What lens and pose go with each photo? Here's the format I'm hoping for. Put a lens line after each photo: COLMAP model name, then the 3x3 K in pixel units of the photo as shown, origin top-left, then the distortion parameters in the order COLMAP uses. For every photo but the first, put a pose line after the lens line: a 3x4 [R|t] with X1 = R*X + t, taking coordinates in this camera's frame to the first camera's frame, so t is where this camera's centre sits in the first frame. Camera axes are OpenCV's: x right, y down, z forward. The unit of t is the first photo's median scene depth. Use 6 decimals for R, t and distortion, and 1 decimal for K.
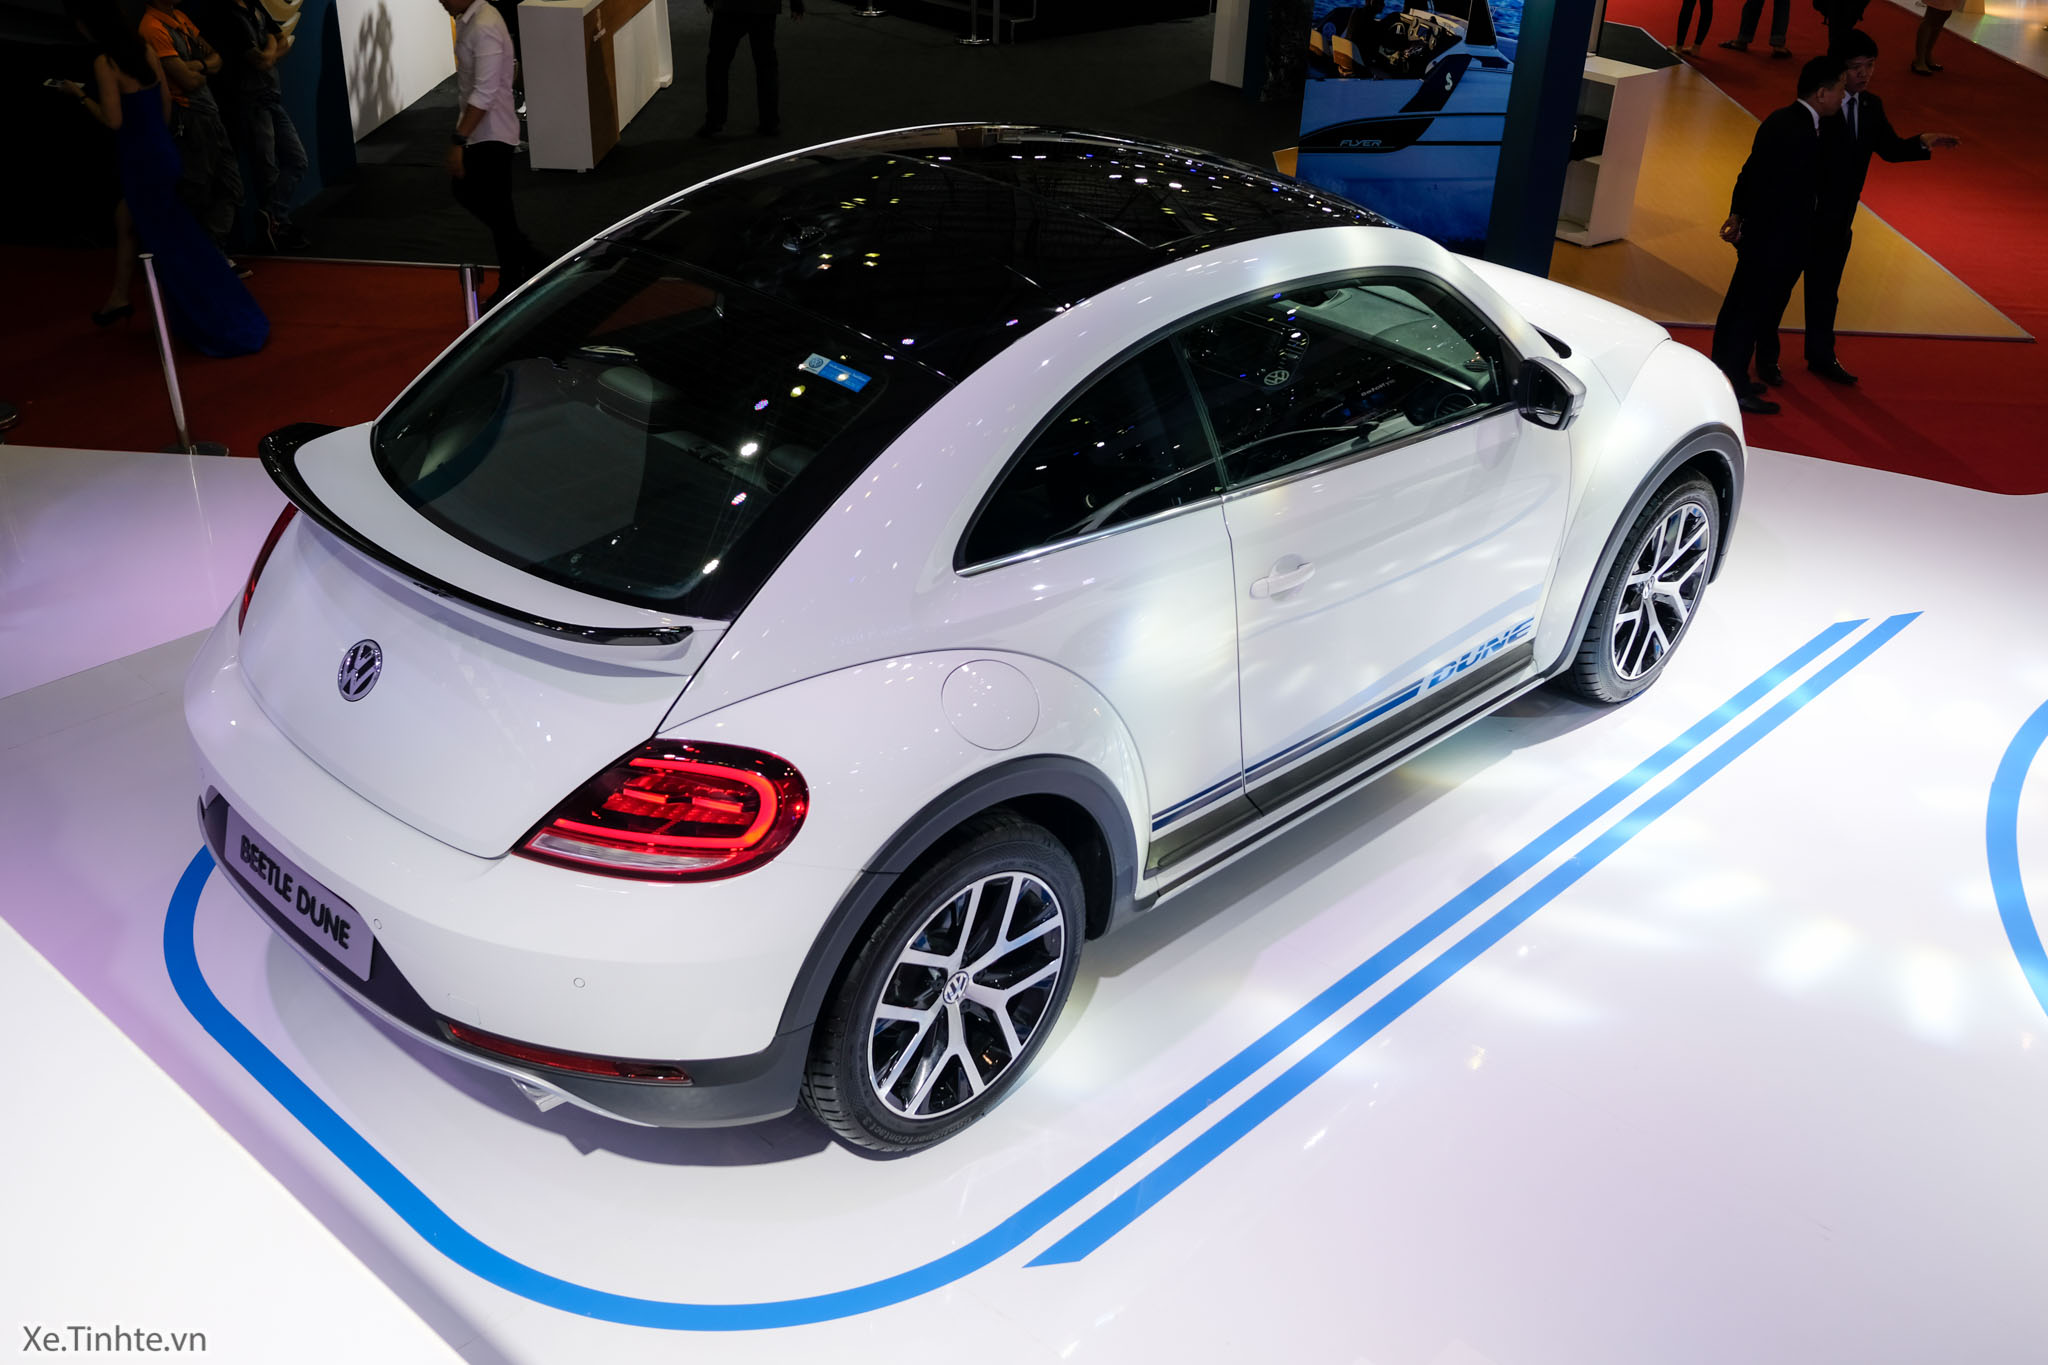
lens RADIAL K [[1972.7, 0, 1062.2], [0, 1972.7, 678.3], [0, 0, 1]] dist [-0.087571, 0.225858]
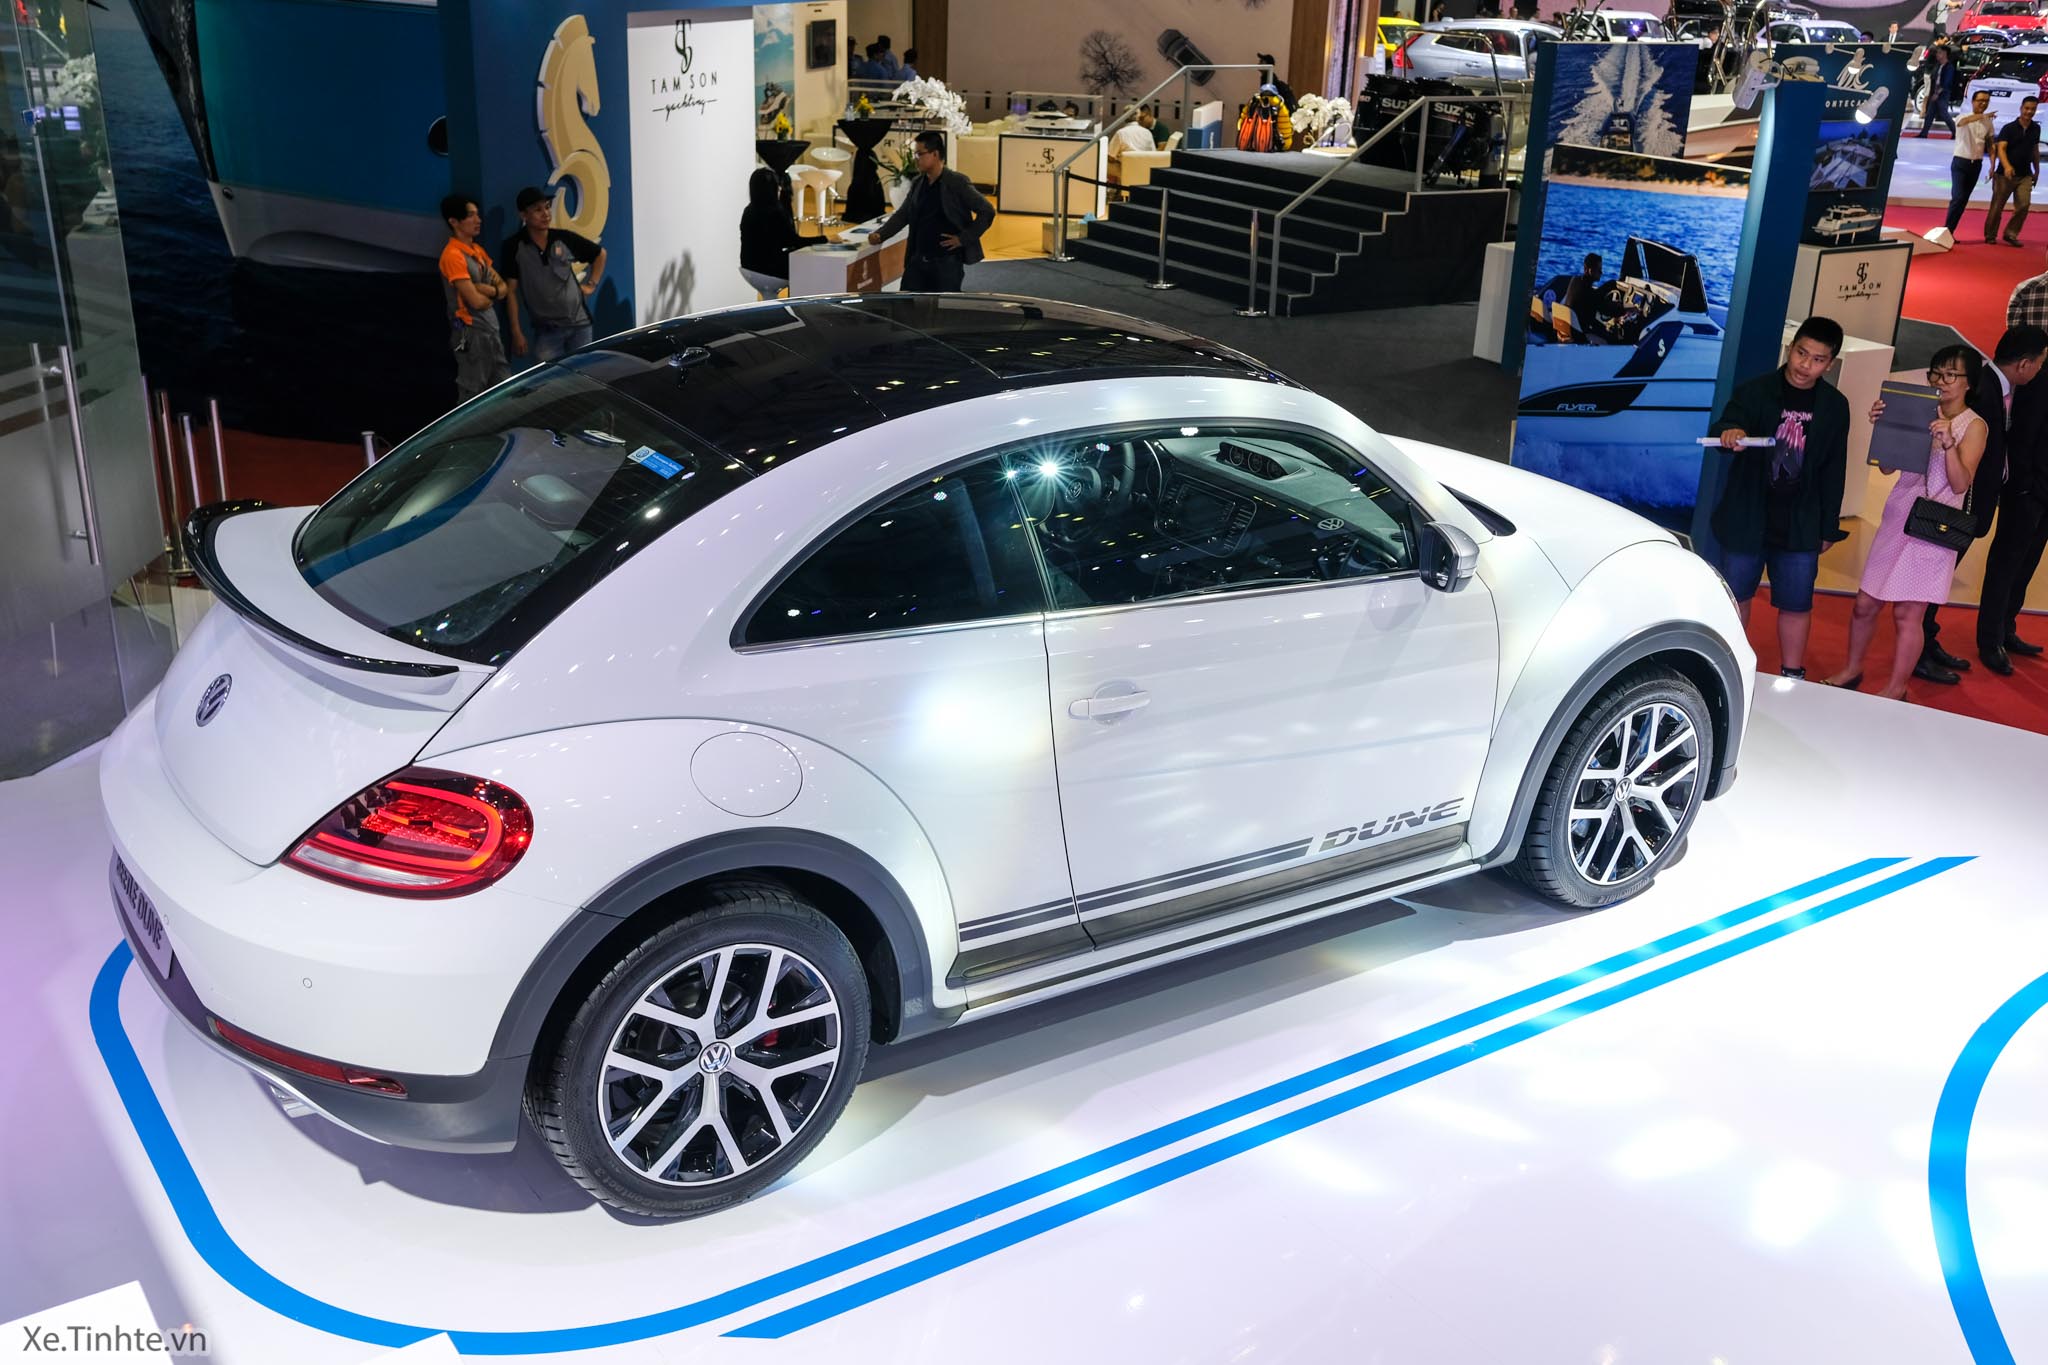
lens RADIAL K [[1972.7, 0, 1062.2], [0, 1972.7, 678.3], [0, 0, 1]] dist [-0.087571, 0.225858]
pose [[0.979125, 0.066570, -0.192051, 0.232110], [-0.094454, 0.985651, -0.139897, 0.066898], [0.179982, 0.155116, 0.971363, 0.006583]]
